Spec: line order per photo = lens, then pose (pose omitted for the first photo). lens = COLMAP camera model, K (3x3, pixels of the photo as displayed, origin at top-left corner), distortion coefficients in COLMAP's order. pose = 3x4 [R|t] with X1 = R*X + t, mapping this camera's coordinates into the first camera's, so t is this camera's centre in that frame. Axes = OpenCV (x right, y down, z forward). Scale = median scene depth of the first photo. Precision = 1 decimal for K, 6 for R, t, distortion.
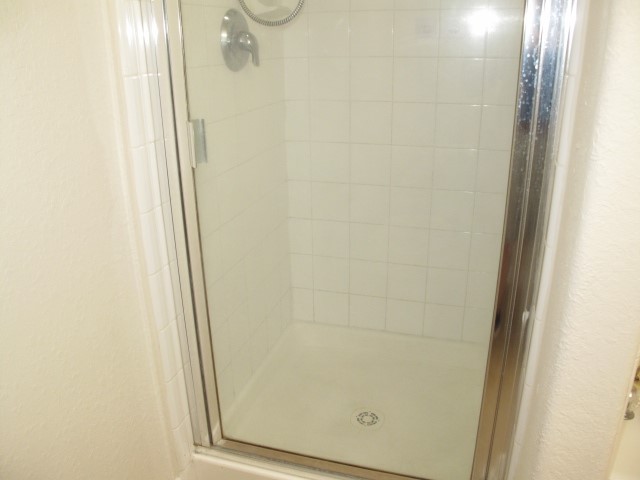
lens RADIAL K [[543.9, 0, 318.9], [0, 543.9, 240.3], [0, 0, 1]] dist [-0.112828, 0.056484]
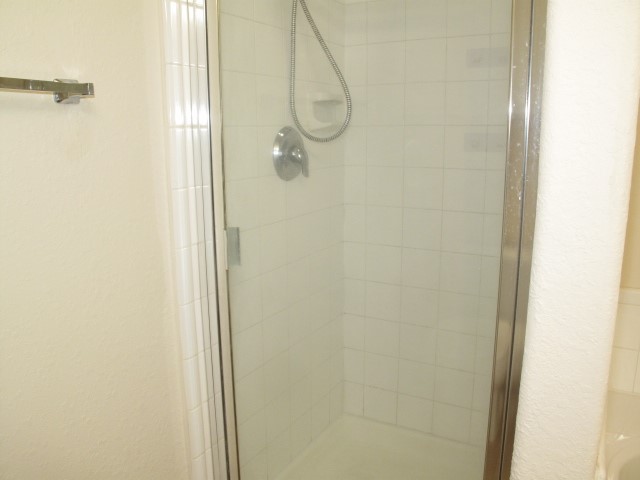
lens RADIAL K [[543.9, 0, 318.0], [0, 543.9, 240.9], [0, 0, 1]] dist [-0.112828, 0.056484]
pose [[0.976311, 0.051049, -0.210266, 0.176321], [-0.082129, 0.986477, -0.141841, -0.042378], [0.200181, 0.155750, 0.967300, -0.070406]]
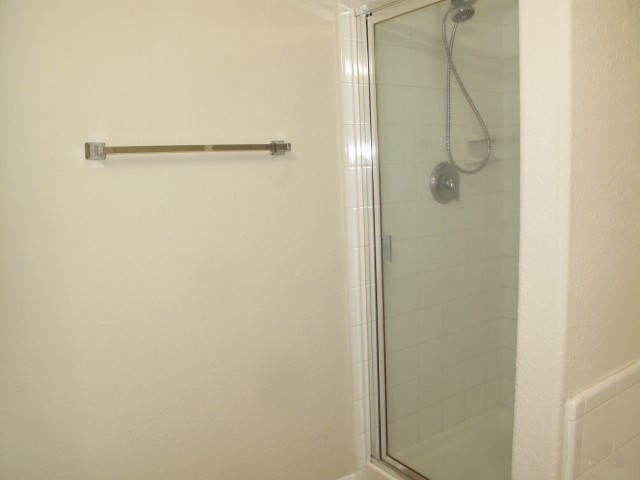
lens RADIAL K [[543.9, 0, 322.7], [0, 543.9, 237.9], [0, 0, 1]] dist [-0.112828, 0.056484]
pose [[0.793189, 0.068498, -0.605111, 0.557436], [-0.185771, 0.973508, -0.133310, 0.036088], [0.579949, 0.218152, 0.784900, -0.367279]]
